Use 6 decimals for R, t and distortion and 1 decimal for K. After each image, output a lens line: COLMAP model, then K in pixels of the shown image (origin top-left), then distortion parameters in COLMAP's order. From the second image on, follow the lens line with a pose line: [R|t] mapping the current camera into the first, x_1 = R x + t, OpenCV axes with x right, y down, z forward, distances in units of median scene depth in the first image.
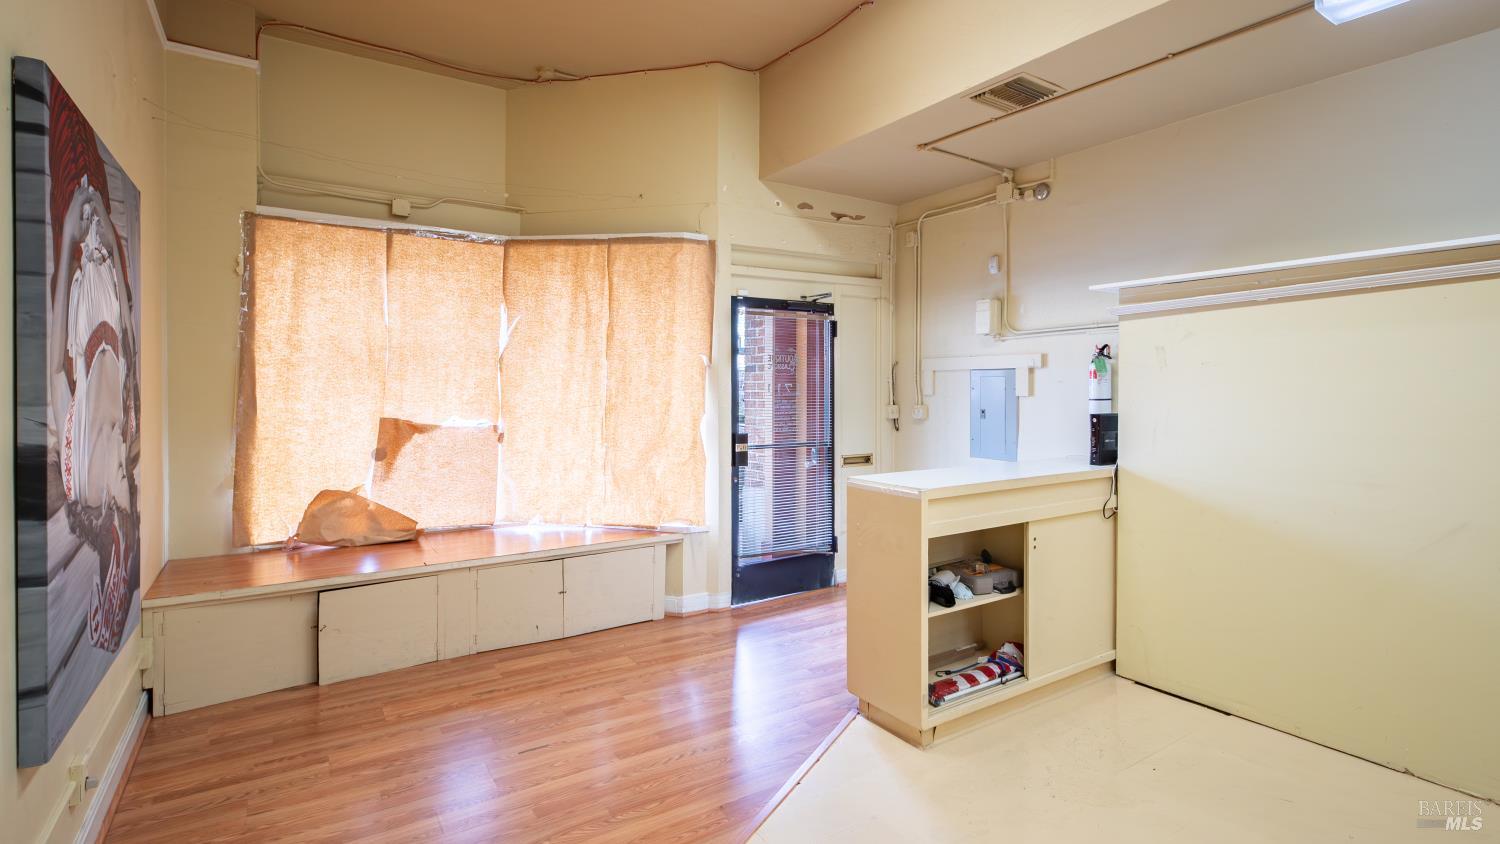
lens RADIAL K [[710.2, 0, 744.8], [0, 710.2, 393.2], [0, 0, 1]] dist [0.010257, 0.000012]
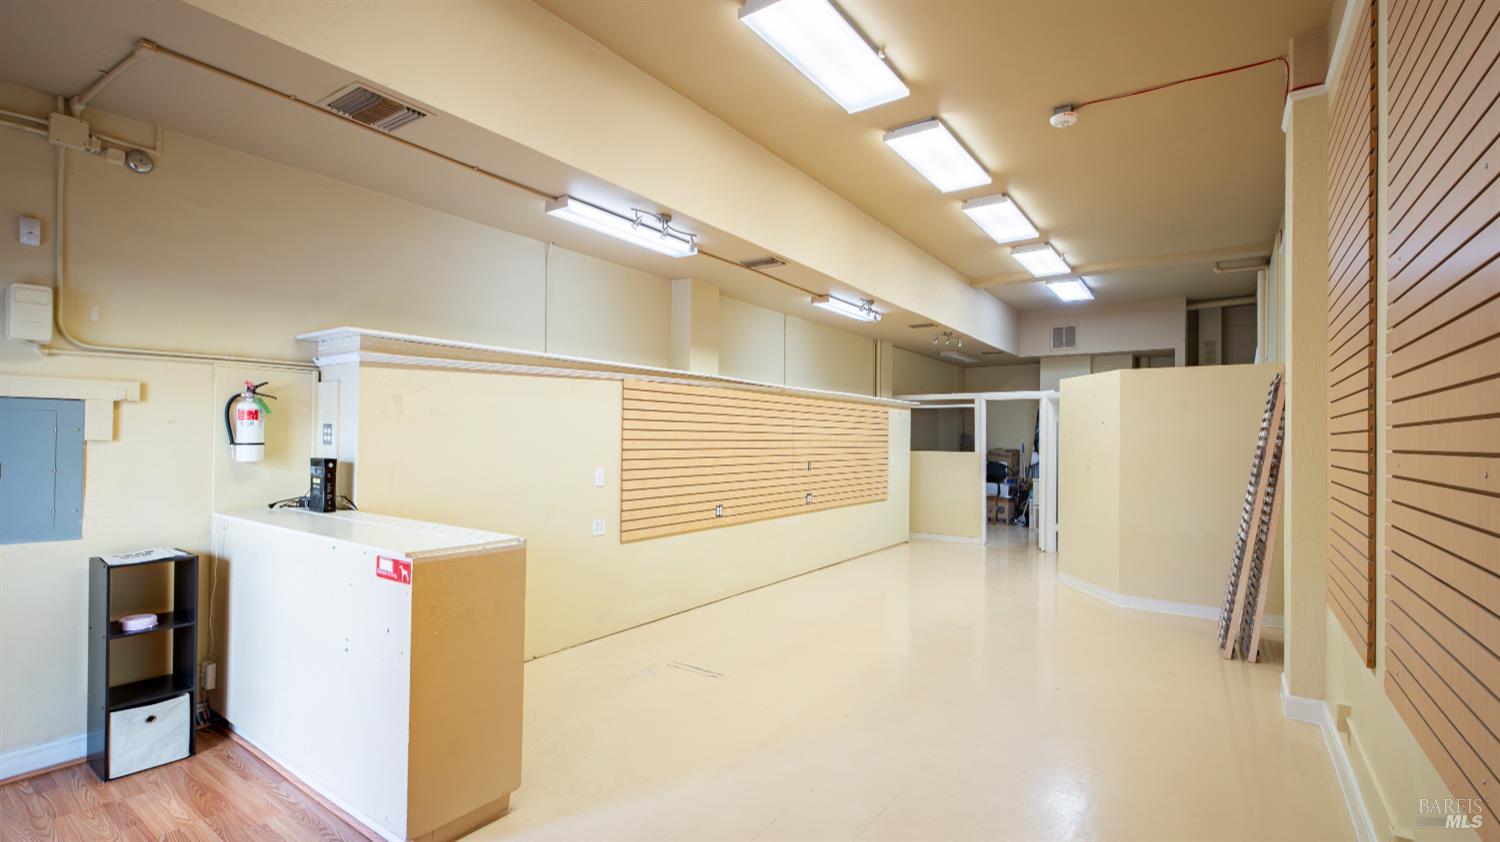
lens RADIAL K [[672.0, 0, 752.5], [0, 672.0, 431.2], [0, 0, 1]] dist [0.013075, -0.006262]
pose [[-0.367664, 0.002877, 0.929954, -0.466714], [-0.005988, 0.999967, -0.005461, -0.005515], [-0.929939, -0.007576, -0.367635, 0.672087]]
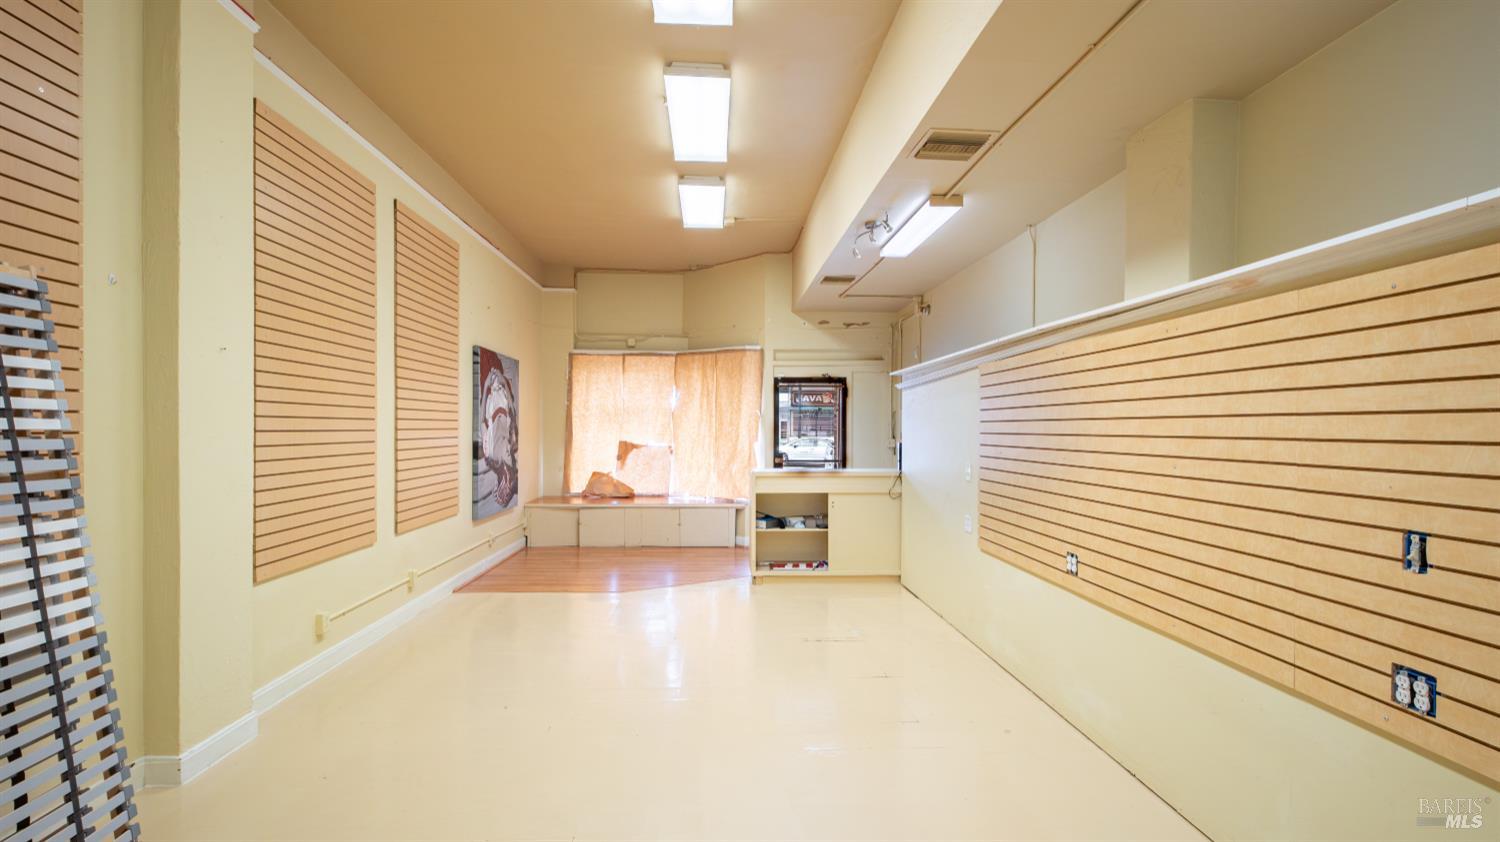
lens RADIAL K [[672.0, 0, 743.0], [0, 672.0, 432.6], [0, 0, 1]] dist [0.013075, -0.006262]
pose [[0.859341, 0.006815, -0.511357, 0.857267], [-0.007248, 0.999973, 0.001146, 0.004006], [0.511351, 0.002721, 0.859368, -0.571346]]
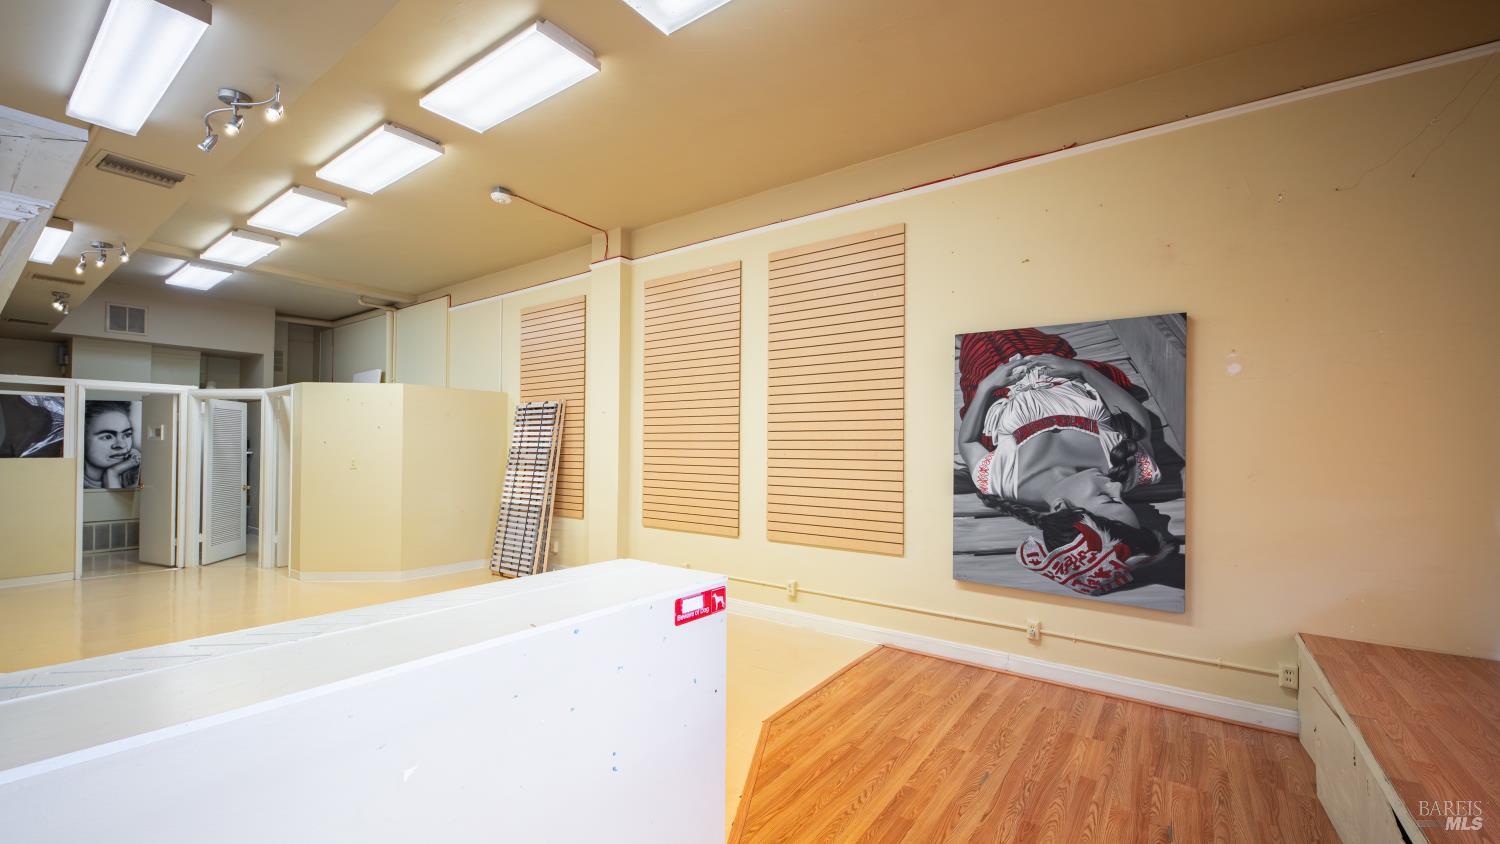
lens RADIAL K [[589.9, 0, 760.0], [0, 589.9, 439.0], [0, 0, 1]] dist [-0.000156, -0.002633]
pose [[-0.932680, -0.013221, -0.360462, 0.231124], [-0.011028, 0.999906, -0.008139, -0.005825], [0.360535, -0.003616, -0.932739, 1.116759]]
